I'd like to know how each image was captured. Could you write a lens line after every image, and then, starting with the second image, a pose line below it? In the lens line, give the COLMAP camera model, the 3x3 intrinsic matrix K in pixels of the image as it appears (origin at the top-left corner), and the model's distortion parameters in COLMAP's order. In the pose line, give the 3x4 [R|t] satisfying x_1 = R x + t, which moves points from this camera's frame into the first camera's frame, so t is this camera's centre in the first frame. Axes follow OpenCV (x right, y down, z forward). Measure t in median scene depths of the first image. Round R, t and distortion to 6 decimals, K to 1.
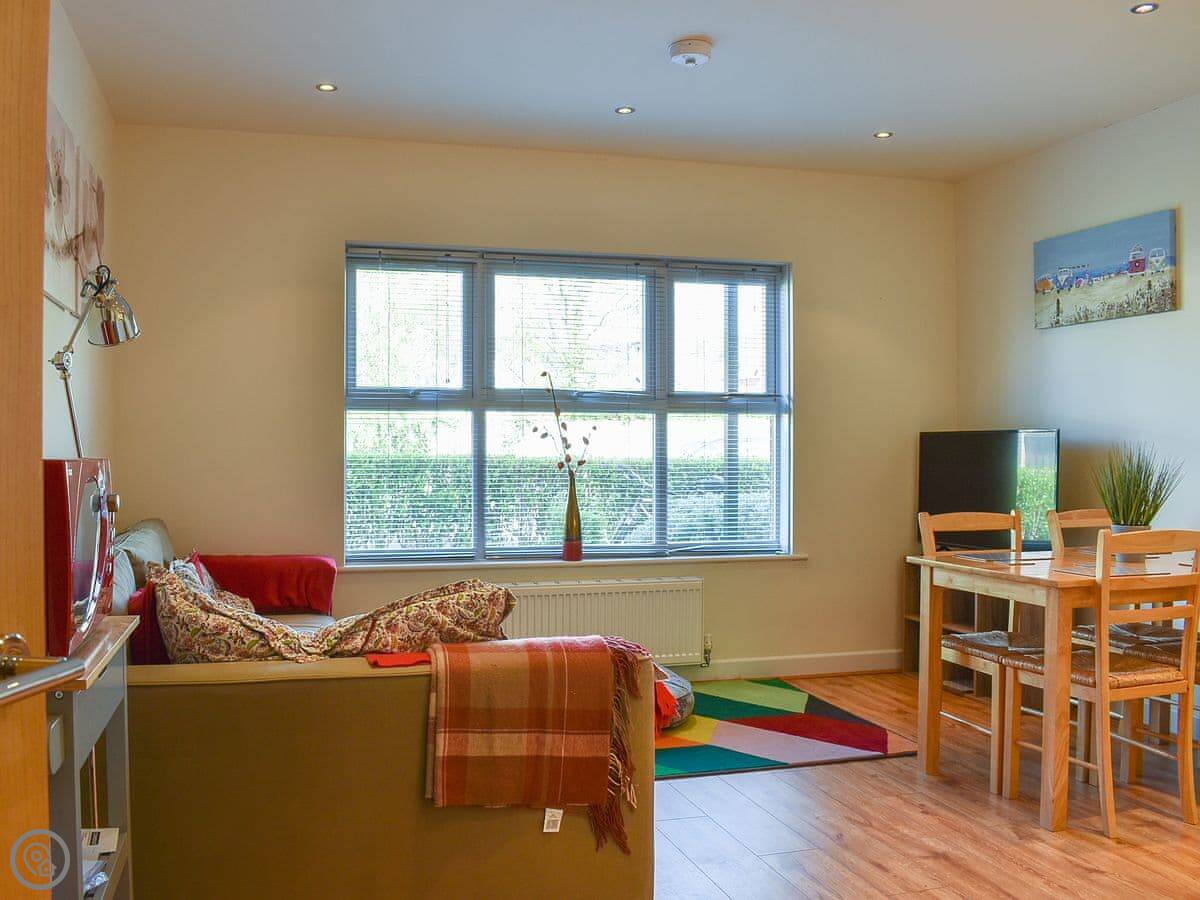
lens RADIAL K [[1081.5, 0, 598.6], [0, 1081.5, 456.7], [0, 0, 1]] dist [-0.106669, 0.022163]
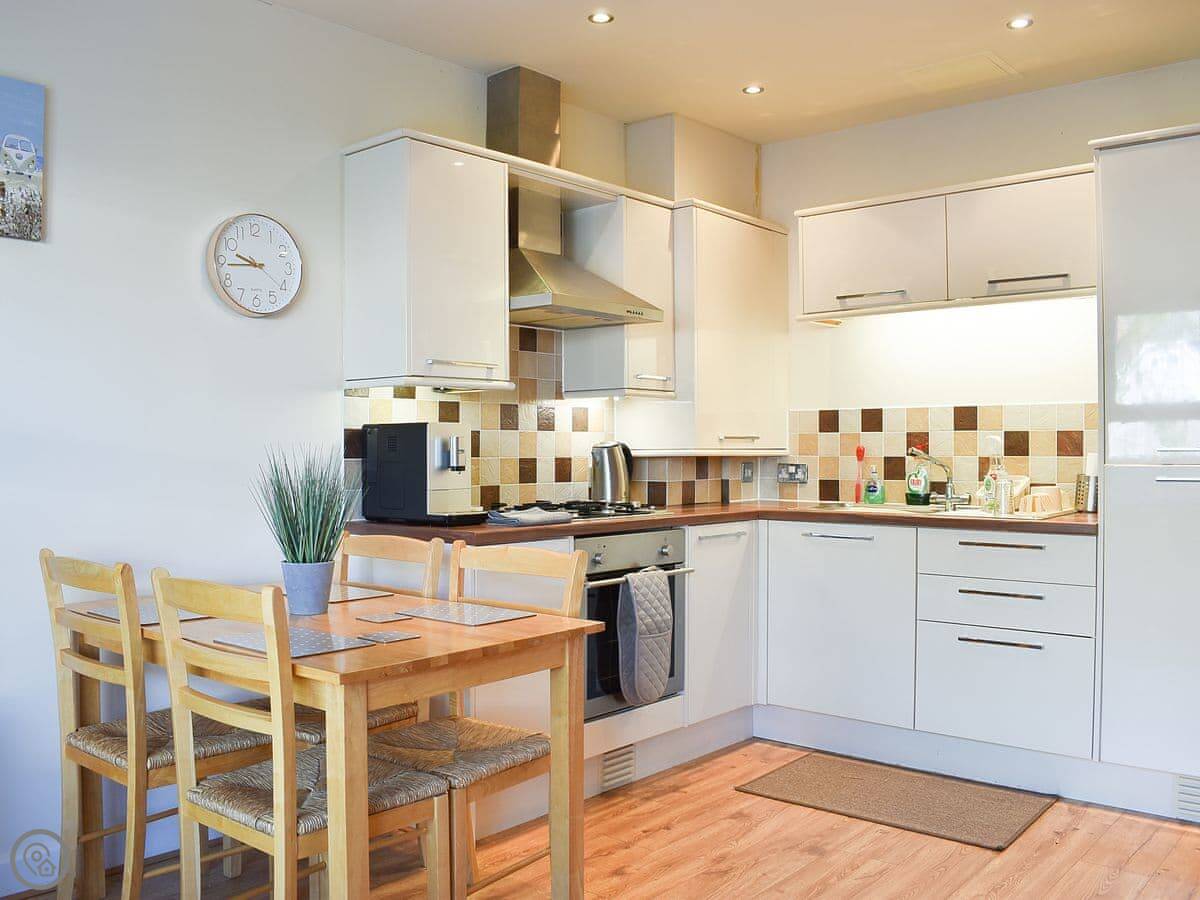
lens RADIAL K [[1081.5, 0, 596.2], [0, 1081.5, 445.9], [0, 0, 1]] dist [-0.106669, 0.022163]
pose [[-0.542939, 0.001757, 0.839770, -0.168562], [0.008828, 0.999954, 0.003616, -0.010881], [-0.839726, 0.009377, -0.542930, 0.974866]]
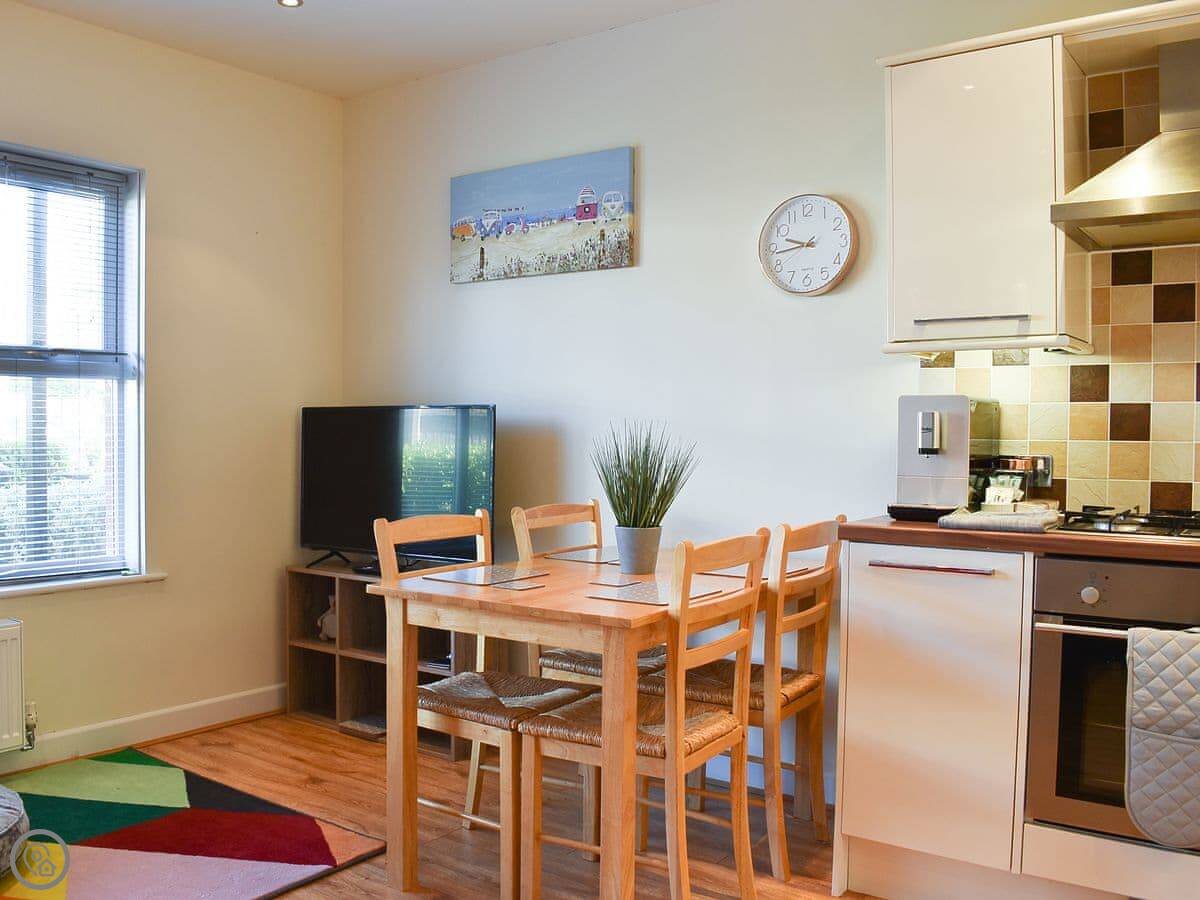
lens RADIAL K [[1139.3, 0, 597.2], [0, 1139.3, 462.5], [0, 0, 1]] dist [-0.104424, 0.000000]
pose [[0.813421, -0.013159, 0.581526, -0.010016], [0.000157, 0.999749, 0.022402, -0.001221], [-0.581675, -0.018131, 0.813219, 0.242048]]
